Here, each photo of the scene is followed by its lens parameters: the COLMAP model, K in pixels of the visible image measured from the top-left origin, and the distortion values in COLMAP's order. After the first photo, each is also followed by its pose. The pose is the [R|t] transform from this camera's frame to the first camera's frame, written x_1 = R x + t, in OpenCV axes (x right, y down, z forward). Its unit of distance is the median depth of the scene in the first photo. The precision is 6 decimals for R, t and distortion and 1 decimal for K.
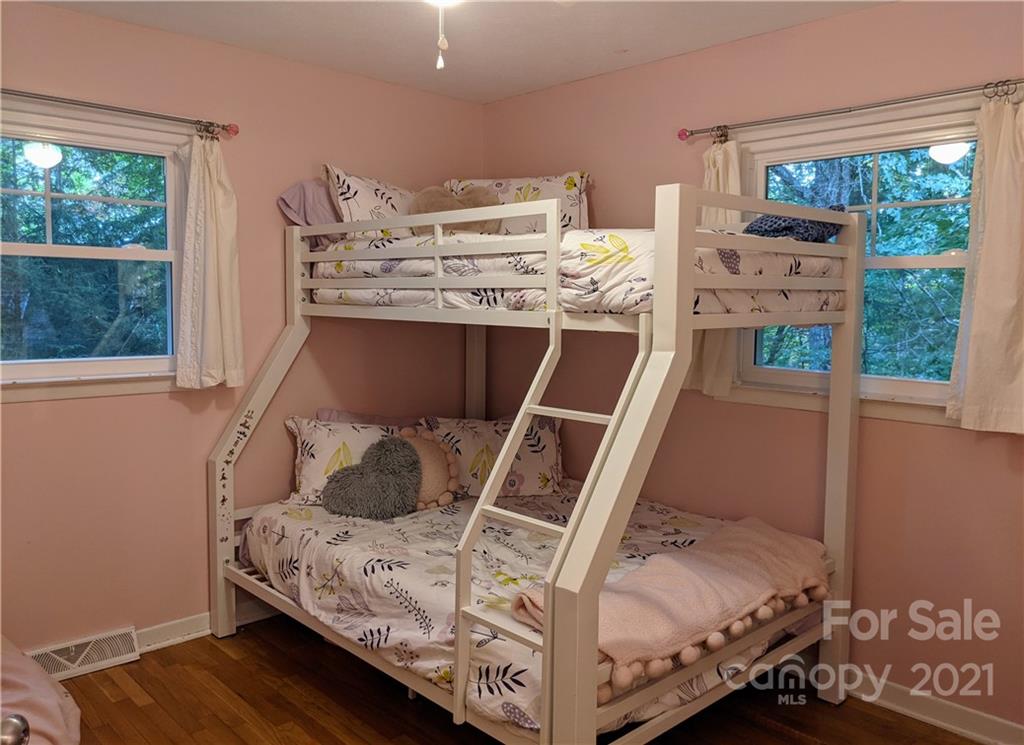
lens RADIAL K [[822.3, 0, 512.0], [0, 822.3, 372.5], [0, 0, 1]] dist [0.002621, -0.000584]
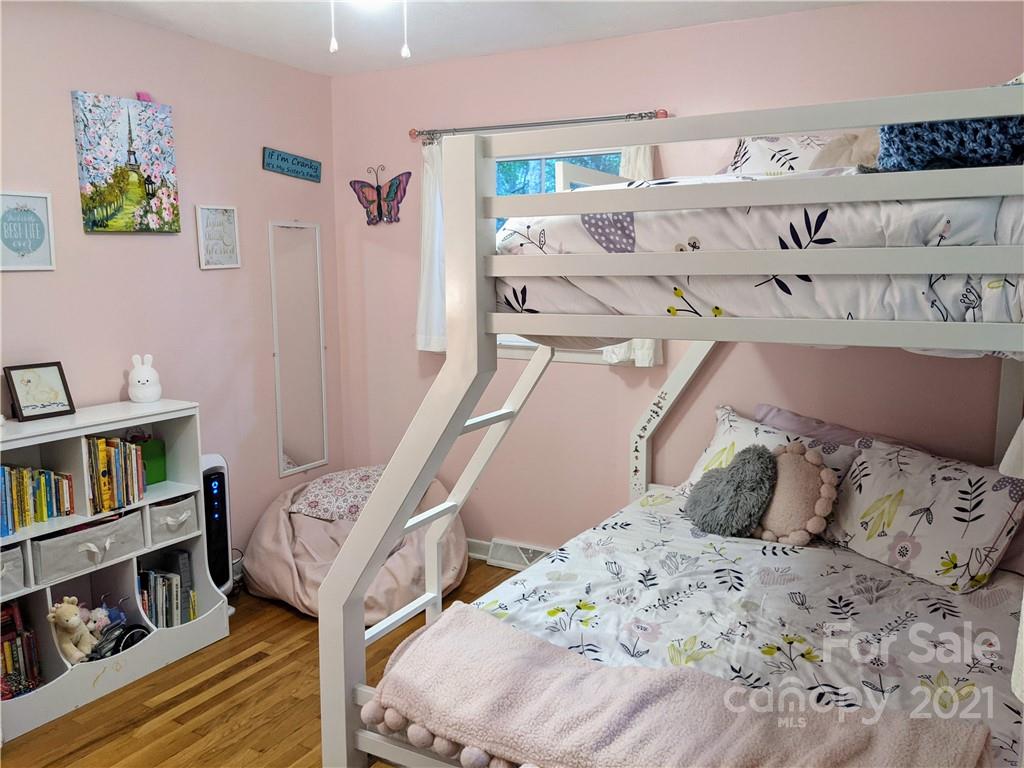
lens RADIAL K [[816.8, 0, 515.6], [0, 816.8, 387.3], [0, 0, 1]] dist [0.069550, -0.102326]
pose [[0.301838, 0.129229, -0.944560, 0.596673], [-0.085071, 0.990469, 0.108325, -0.055006], [0.949556, 0.047659, 0.309955, 0.516683]]
